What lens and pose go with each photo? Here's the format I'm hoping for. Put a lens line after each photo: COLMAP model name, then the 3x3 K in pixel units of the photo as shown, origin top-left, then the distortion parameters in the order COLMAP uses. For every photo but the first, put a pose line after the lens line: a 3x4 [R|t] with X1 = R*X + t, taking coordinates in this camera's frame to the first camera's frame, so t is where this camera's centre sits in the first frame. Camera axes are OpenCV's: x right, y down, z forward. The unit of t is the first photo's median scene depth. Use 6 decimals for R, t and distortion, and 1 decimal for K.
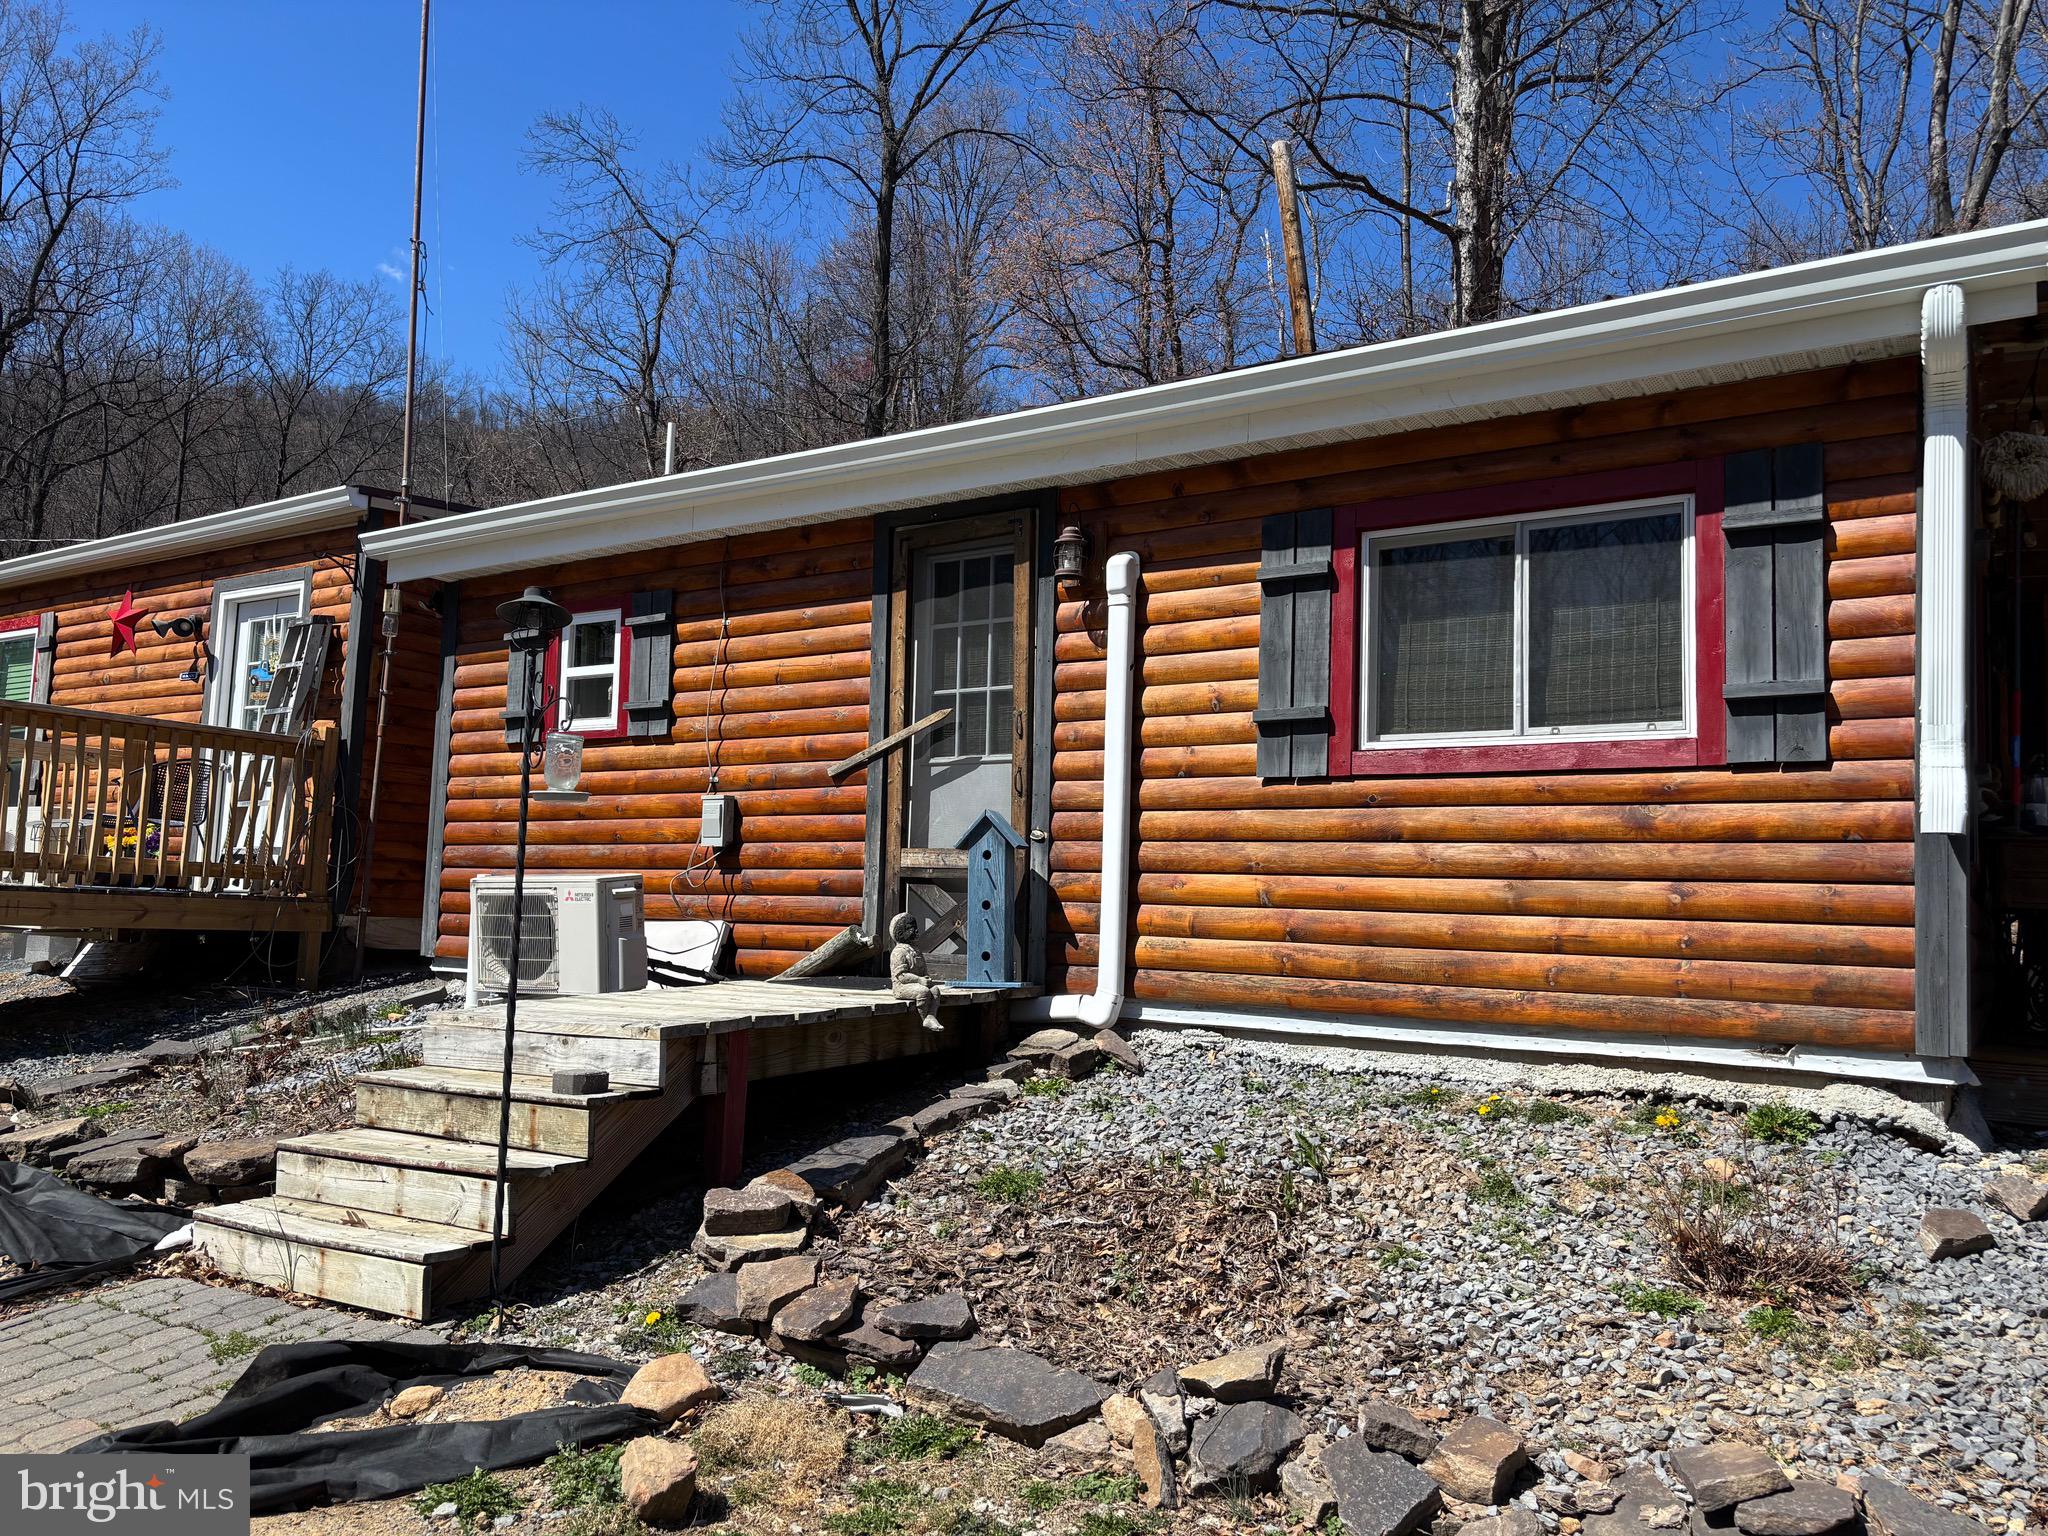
lens RADIAL K [[1523.2, 0, 1021.9], [0, 1523.2, 788.3], [0, 0, 1]] dist [0.056948, -0.057105]
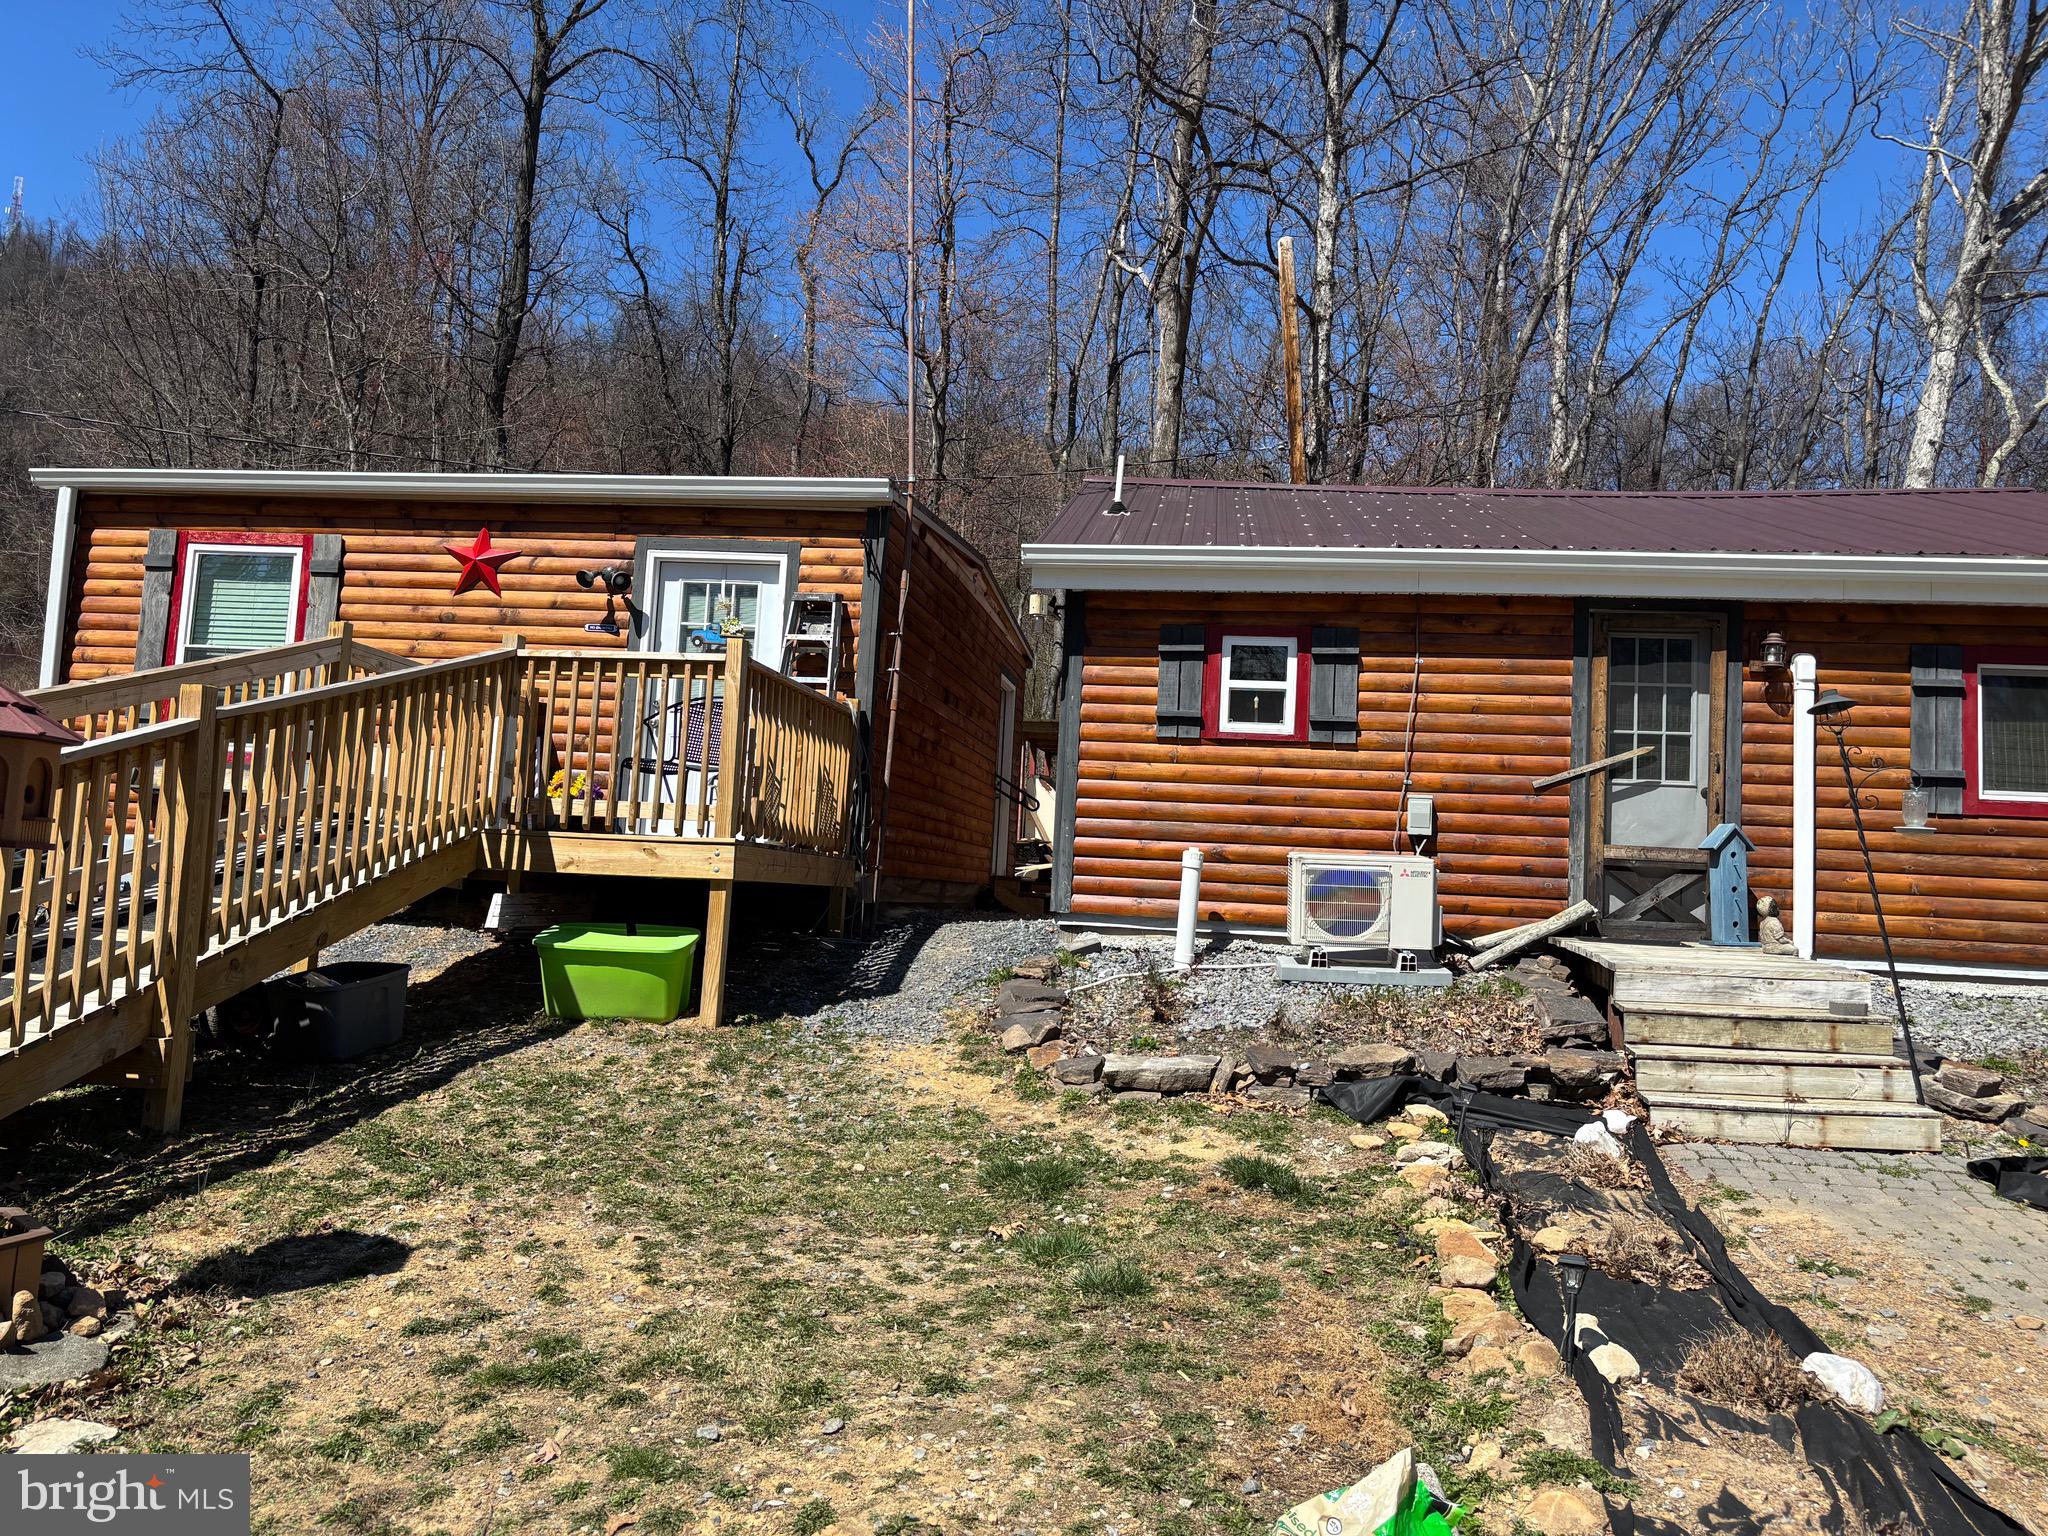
lens RADIAL K [[1529.0, 0, 1029.9], [0, 1529.0, 758.5], [0, 0, 1]] dist [0.079425, -0.103135]
pose [[0.900771, 0.050395, 0.431361, -1.019058], [-0.057928, 0.998311, 0.004335, -0.012426], [-0.430414, -0.028893, 0.902169, -0.034366]]
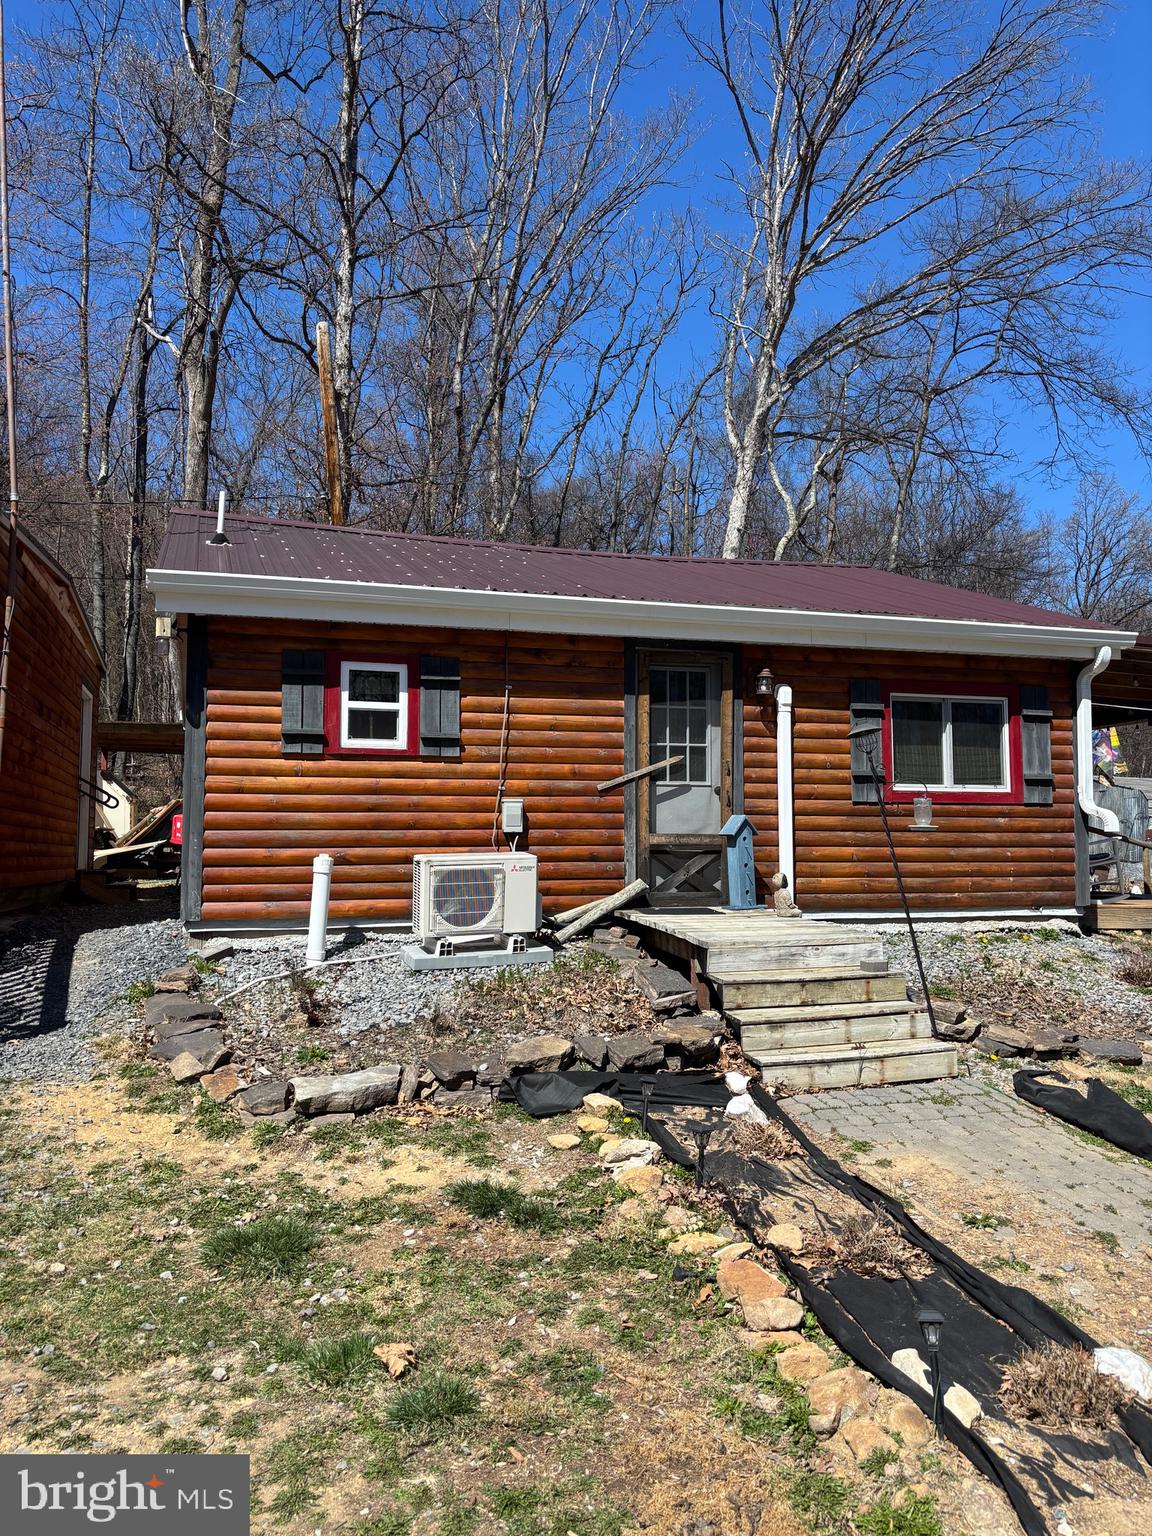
lens RADIAL K [[1146.5, 0, 576.0], [0, 1146.5, 768.0], [0, 0, 1]] dist [0.042233, -0.053102]
pose [[0.639206, 0.021185, 0.768744, -1.006811], [-0.043346, 0.999024, 0.008512, -0.038168], [-0.767813, -0.038763, 0.639500, 0.200825]]
